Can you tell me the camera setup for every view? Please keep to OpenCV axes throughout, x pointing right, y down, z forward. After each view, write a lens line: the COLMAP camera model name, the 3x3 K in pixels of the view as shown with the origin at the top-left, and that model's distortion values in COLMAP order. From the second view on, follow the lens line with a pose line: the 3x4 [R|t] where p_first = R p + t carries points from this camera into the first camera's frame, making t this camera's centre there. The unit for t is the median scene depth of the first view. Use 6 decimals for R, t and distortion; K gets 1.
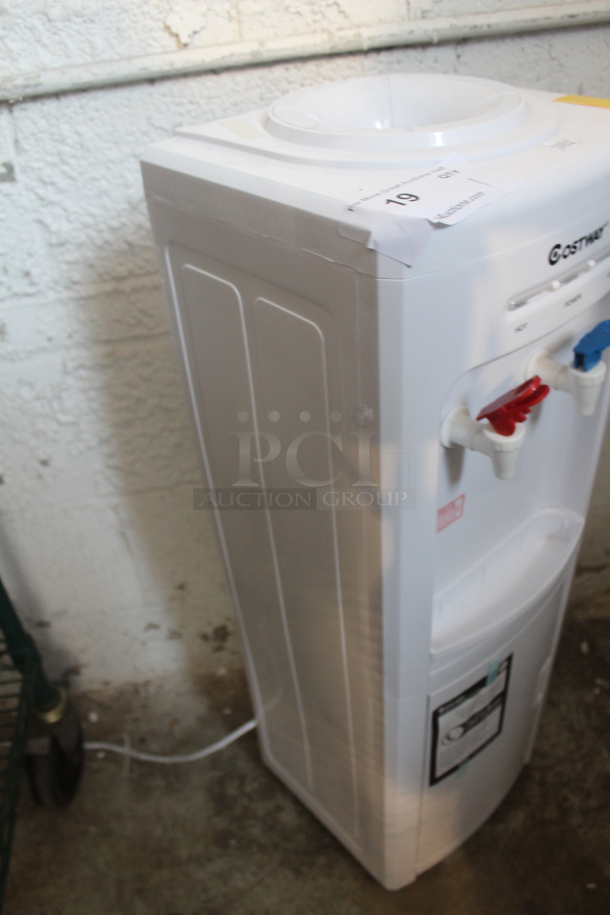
lens RADIAL K [[766.7, 0, 305.0], [0, 766.7, 457.5], [0, 0, 1]] dist [-0.182642, 0.171177]
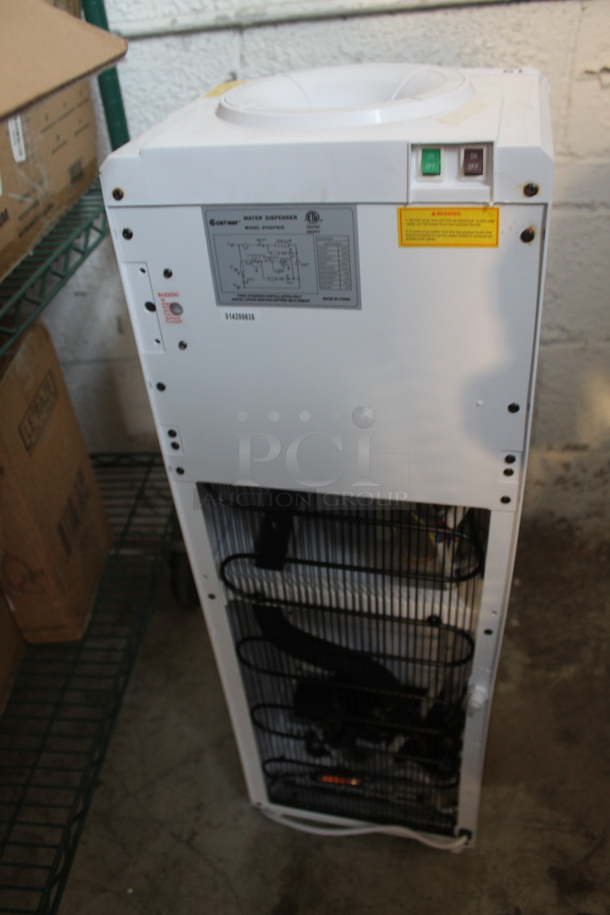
lens RADIAL K [[766.7, 0, 305.0], [0, 766.7, 457.5], [0, 0, 1]] dist [-0.182642, 0.171177]
pose [[0.975901, 0.130536, -0.174864, 0.061801], [-0.132119, 0.991230, 0.002610, 0.293732], [0.173671, 0.020556, 0.984589, -0.322597]]
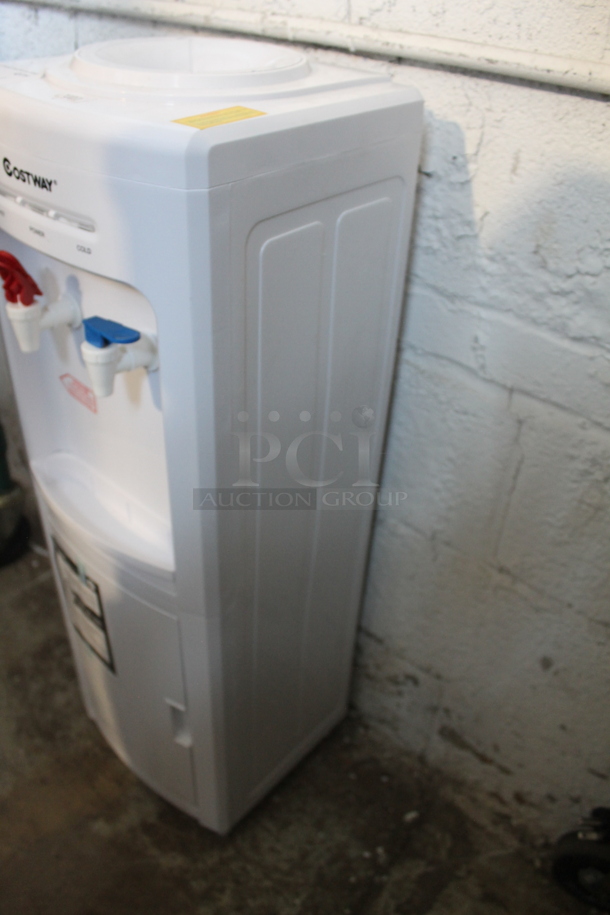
lens RADIAL K [[766.7, 0, 305.0], [0, 766.7, 457.5], [0, 0, 1]] dist [-0.182642, 0.171177]
pose [[0.682584, 0.524992, -0.508393, 0.859126], [-0.537116, 0.832120, 0.138140, -0.227452], [0.495566, 0.178774, 0.849973, 0.263502]]
